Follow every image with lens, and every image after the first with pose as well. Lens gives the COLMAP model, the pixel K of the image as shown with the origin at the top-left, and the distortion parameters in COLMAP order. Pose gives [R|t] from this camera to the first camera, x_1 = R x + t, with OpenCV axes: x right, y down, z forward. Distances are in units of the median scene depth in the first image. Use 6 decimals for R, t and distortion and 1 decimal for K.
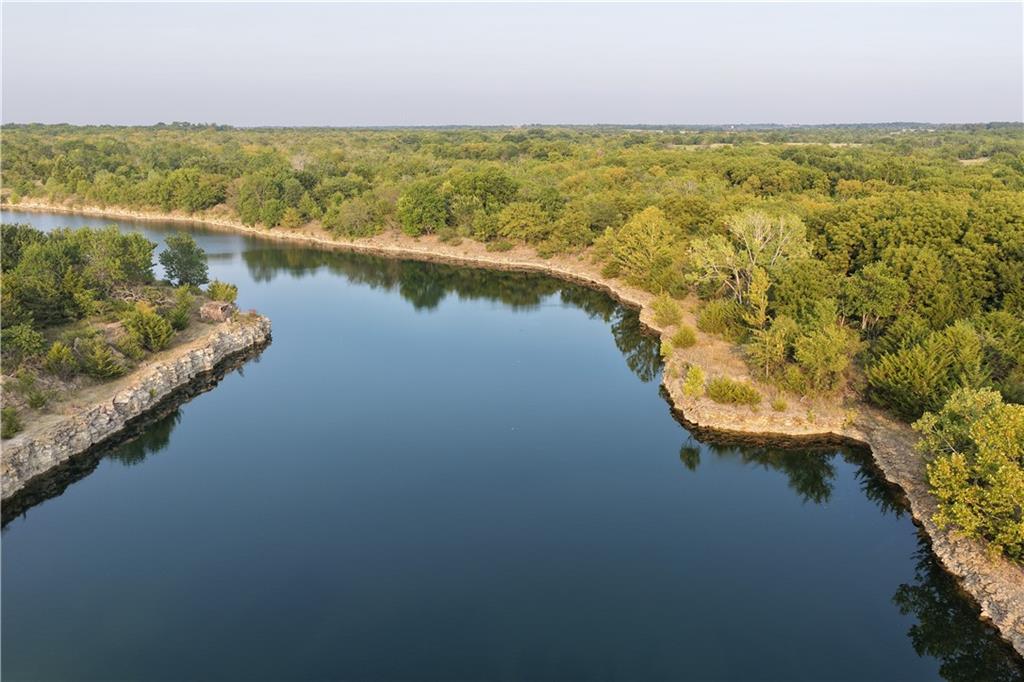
lens RADIAL K [[855.7, 0, 510.0], [0, 855.7, 343.0], [0, 0, 1]] dist [-0.012028, 0.041730]
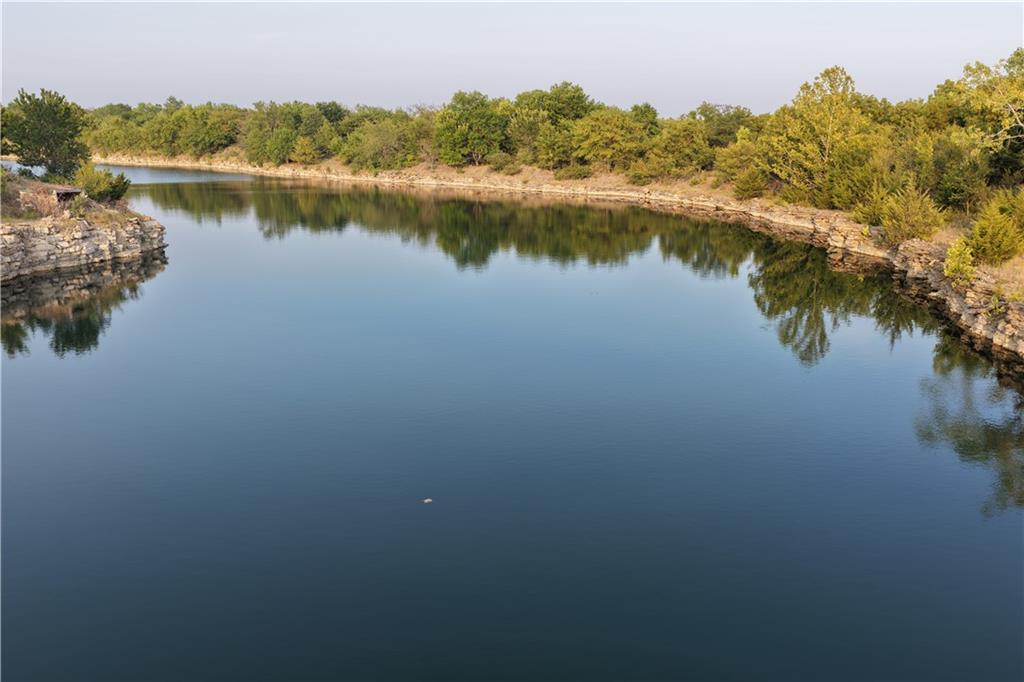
lens RADIAL K [[855.7, 0, 511.0], [0, 855.7, 343.8], [0, 0, 1]] dist [-0.012028, 0.041730]
pose [[0.996588, 0.023965, -0.078980, -0.004104], [-0.024013, 0.999712, 0.000335, 0.026184], [0.078965, 0.001563, 0.996876, 0.268108]]
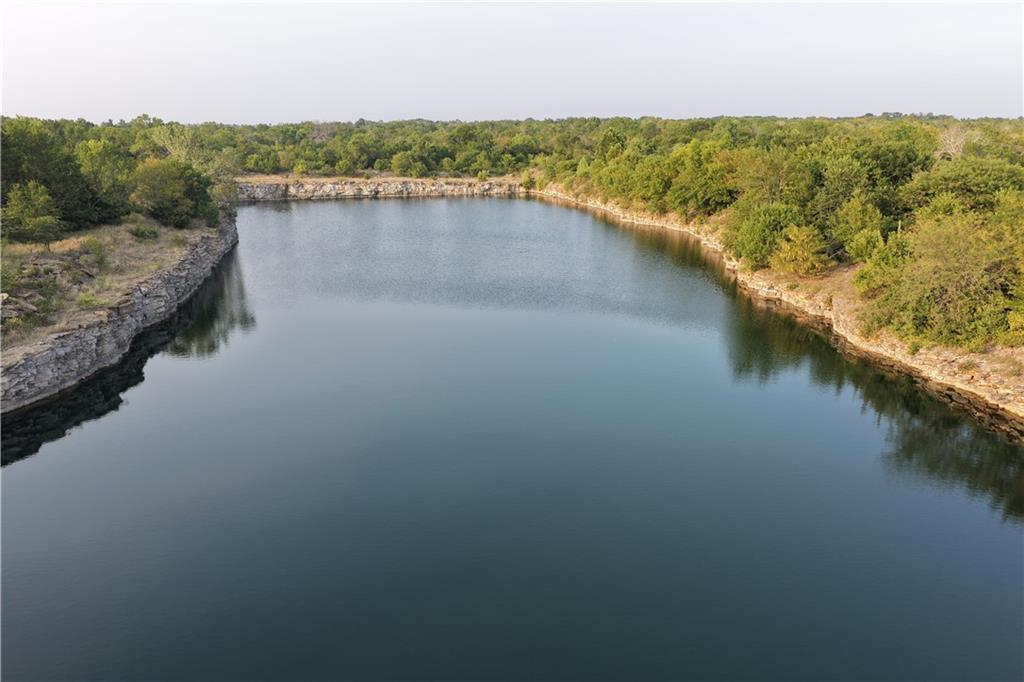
lens RADIAL K [[855.7, 0, 509.6], [0, 855.7, 335.1], [0, 0, 1]] dist [-0.012028, 0.041730]
pose [[0.704304, 0.164797, -0.690506, -0.076632], [-0.169380, 0.983600, 0.061983, -0.121858], [0.689396, 0.073303, 0.720666, 0.689570]]
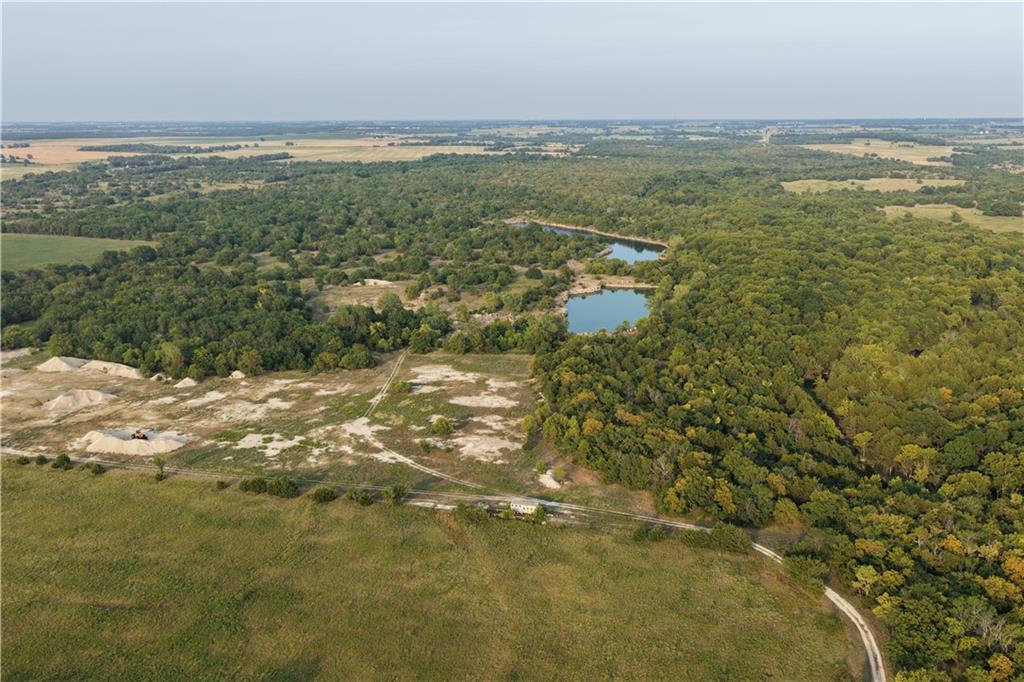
lens RADIAL K [[855.7, 0, 511.0], [0, 855.7, 339.2], [0, 0, 1]] dist [-0.012028, 0.041730]
pose [[0.952732, 0.074522, -0.294532, 0.638137], [-0.070347, 0.997215, 0.024760, 0.362613], [0.295557, -0.002870, 0.955321, -3.625308]]
